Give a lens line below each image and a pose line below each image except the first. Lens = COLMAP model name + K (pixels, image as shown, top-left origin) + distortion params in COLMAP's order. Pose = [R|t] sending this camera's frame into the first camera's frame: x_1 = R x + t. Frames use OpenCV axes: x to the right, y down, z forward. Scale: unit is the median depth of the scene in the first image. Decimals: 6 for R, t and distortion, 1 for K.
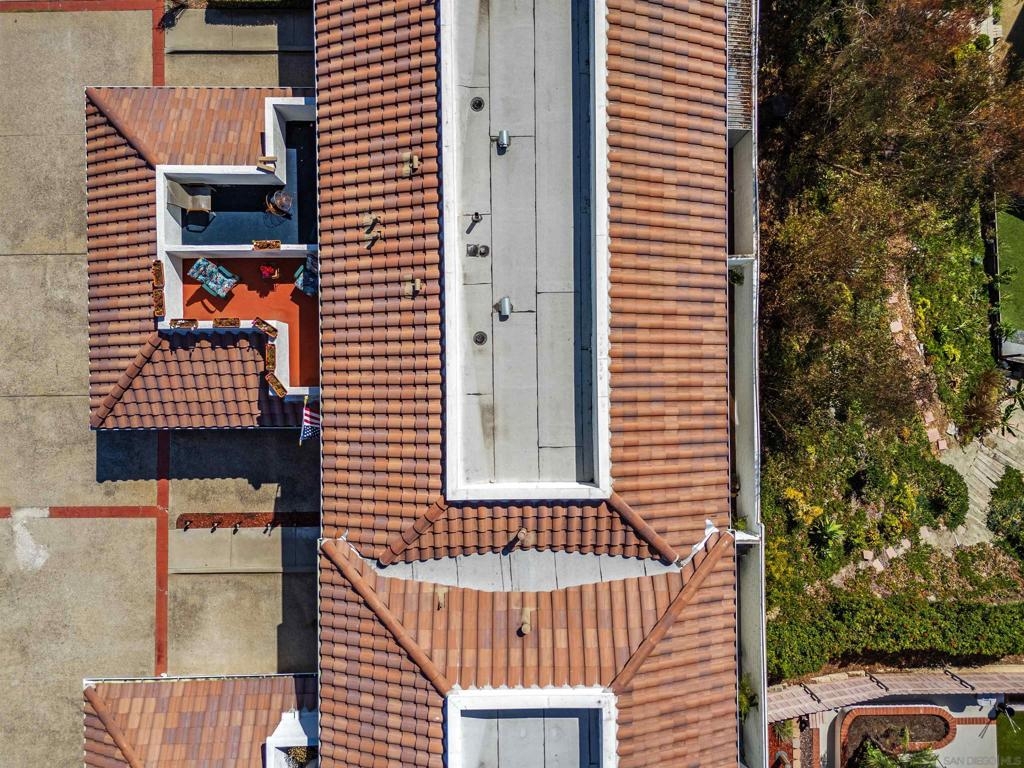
lens RADIAL K [[737.2, 0, 512.0], [0, 737.2, 384.0], [0, 0, 1]] dist [0.029196, -0.008367]
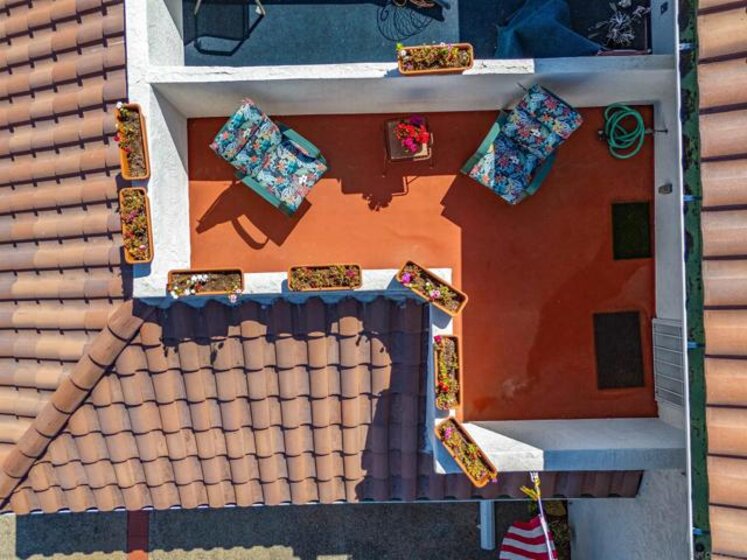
lens RADIAL K [[537.8, 0, 373.5], [0, 537.8, 280.0], [0, 0, 1]] dist [0.029196, -0.008367]
pose [[0.999874, -0.014716, -0.005996, -0.346157], [0.014664, 0.999856, -0.008503, -0.076038], [0.006121, 0.008414, 0.999946, 0.711873]]
